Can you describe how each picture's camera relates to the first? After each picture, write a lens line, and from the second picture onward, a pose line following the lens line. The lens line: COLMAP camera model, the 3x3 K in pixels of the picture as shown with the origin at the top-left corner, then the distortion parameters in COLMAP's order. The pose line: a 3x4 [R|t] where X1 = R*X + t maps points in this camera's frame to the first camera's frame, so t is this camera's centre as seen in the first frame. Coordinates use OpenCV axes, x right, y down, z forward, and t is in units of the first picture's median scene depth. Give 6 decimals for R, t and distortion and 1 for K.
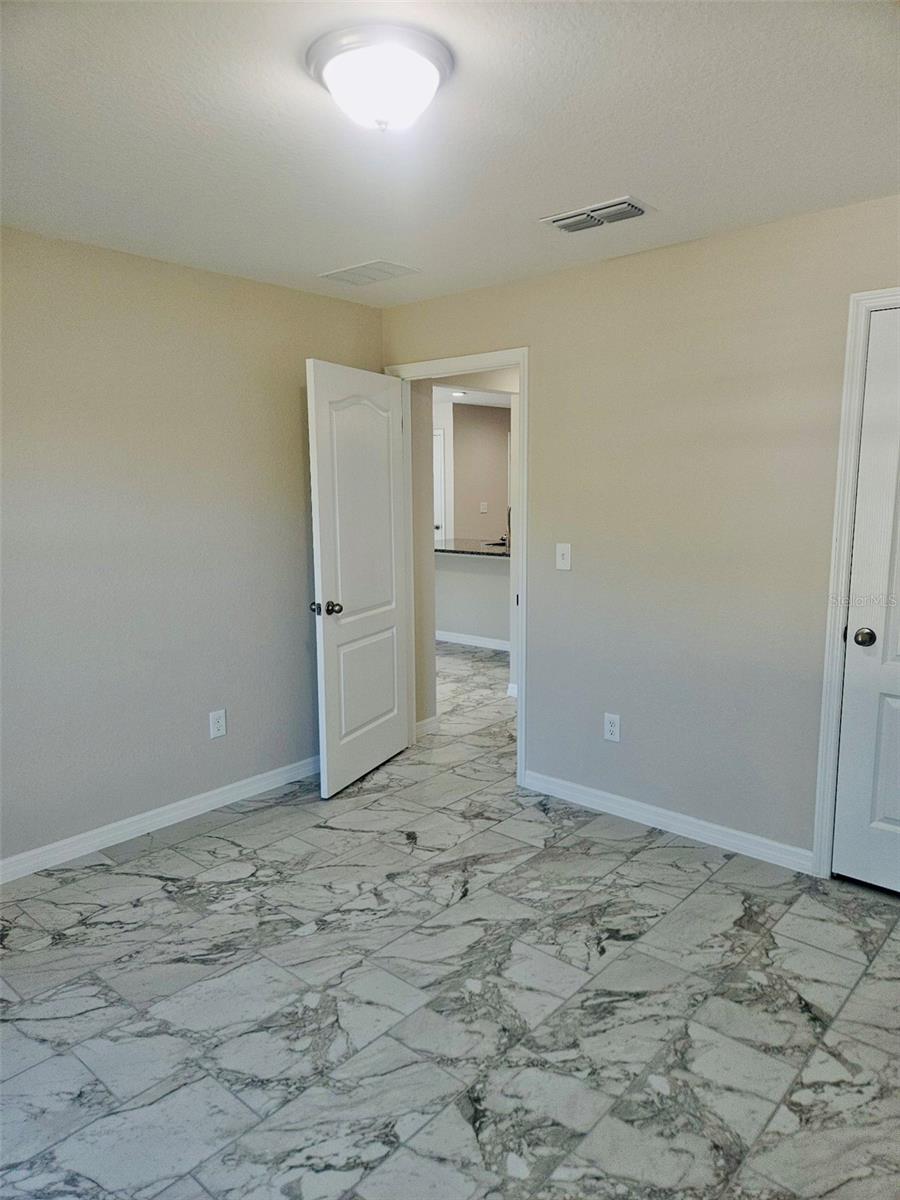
lens RADIAL K [[802.2, 0, 439.2], [0, 802.2, 602.6], [0, 0, 1]] dist [0.074590, -0.074162]
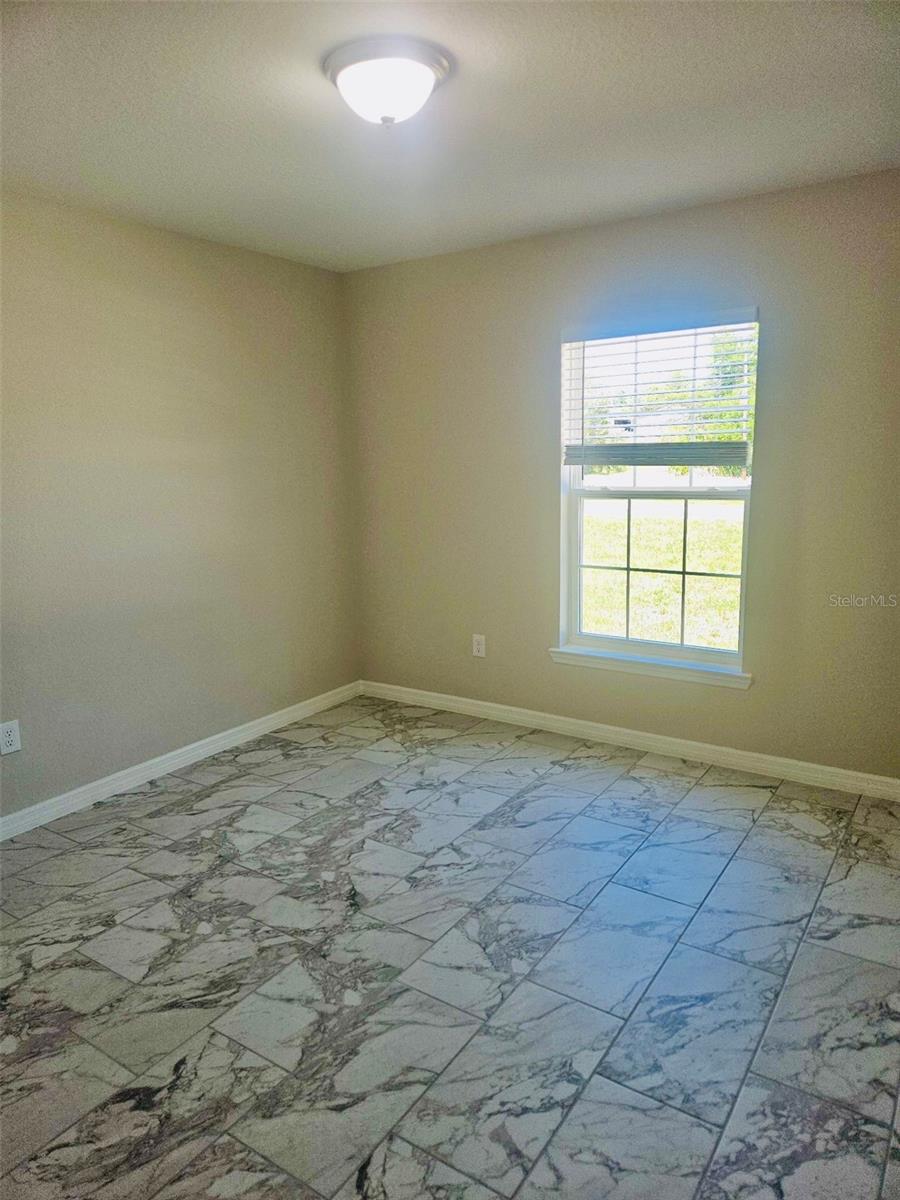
lens RADIAL K [[802.2, 0, 439.2], [0, 802.2, 602.6], [0, 0, 1]] dist [0.074590, -0.074162]
pose [[-0.991156, 0.058215, -0.119255, 0.029533], [0.014474, 0.940704, 0.338918, -0.253917], [0.131914, 0.334195, -0.933227, 1.768268]]
